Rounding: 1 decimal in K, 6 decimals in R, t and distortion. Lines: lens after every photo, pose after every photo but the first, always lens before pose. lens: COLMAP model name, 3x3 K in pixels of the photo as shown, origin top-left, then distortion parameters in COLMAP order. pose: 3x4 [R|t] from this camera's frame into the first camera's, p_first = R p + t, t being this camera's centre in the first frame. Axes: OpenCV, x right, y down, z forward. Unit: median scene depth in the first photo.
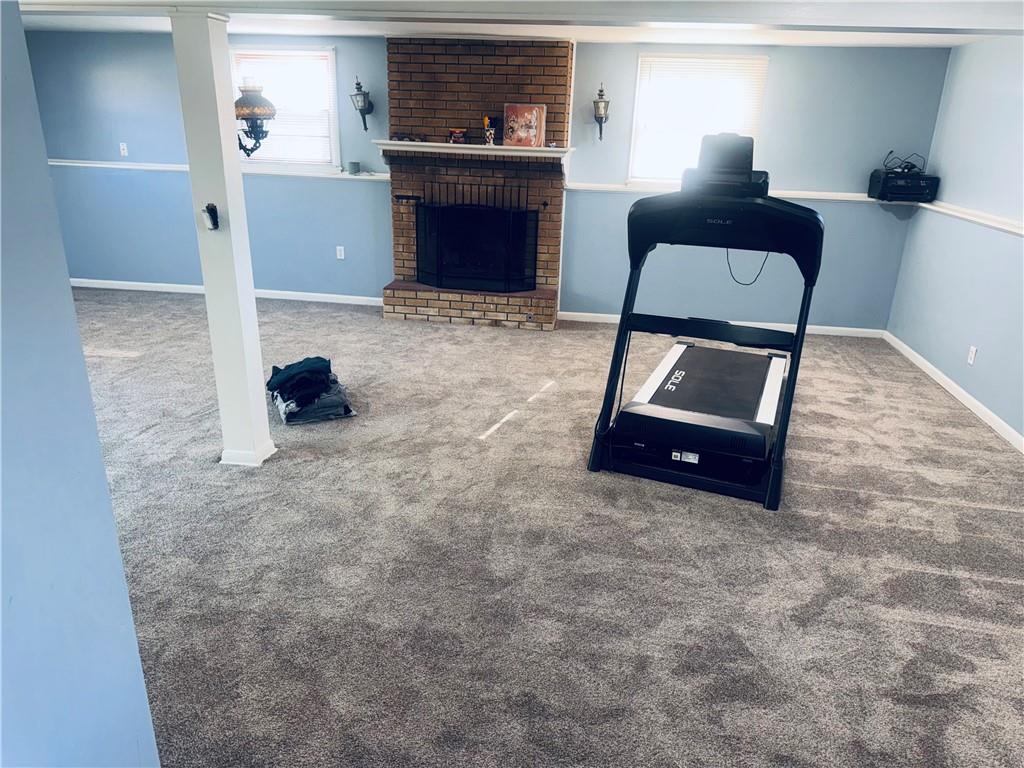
lens RADIAL K [[730.7, 0, 515.2], [0, 730.7, 387.3], [0, 0, 1]] dist [0.145475, -0.227794]
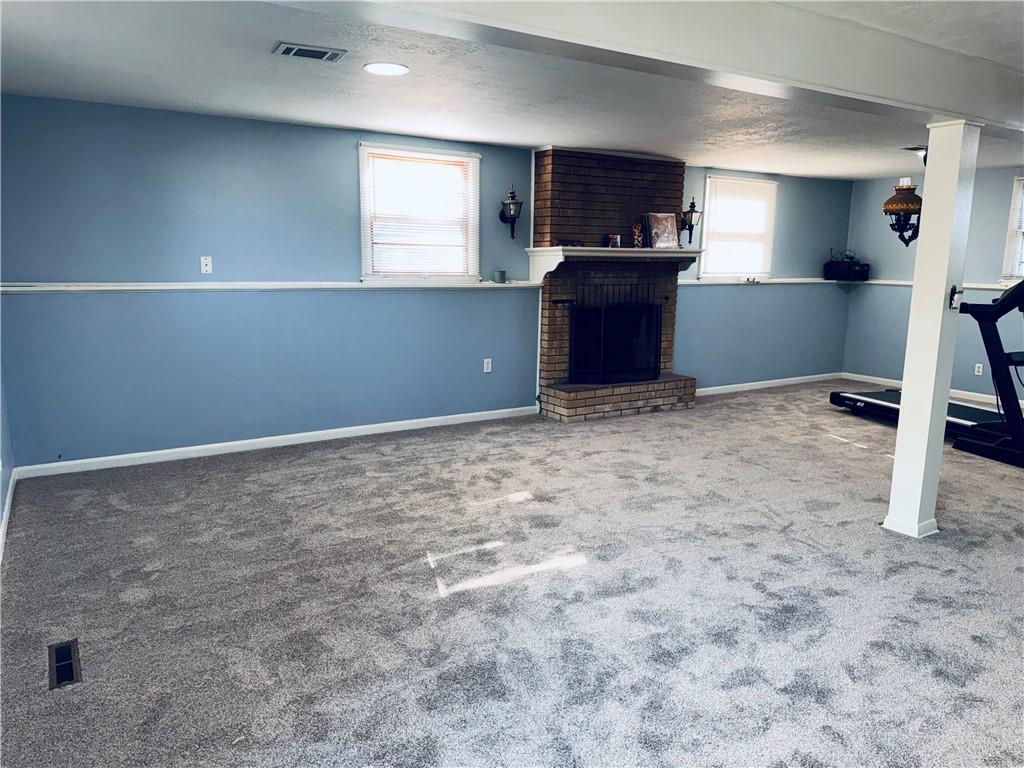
lens RADIAL K [[730.7, 0, 515.2], [0, 730.7, 387.3], [0, 0, 1]] dist [0.145475, -0.227794]
pose [[0.764177, -0.132847, 0.631178, -0.851269], [0.227124, 0.971307, -0.070546, -0.089772], [-0.603696, 0.197265, 0.772423, 0.300432]]
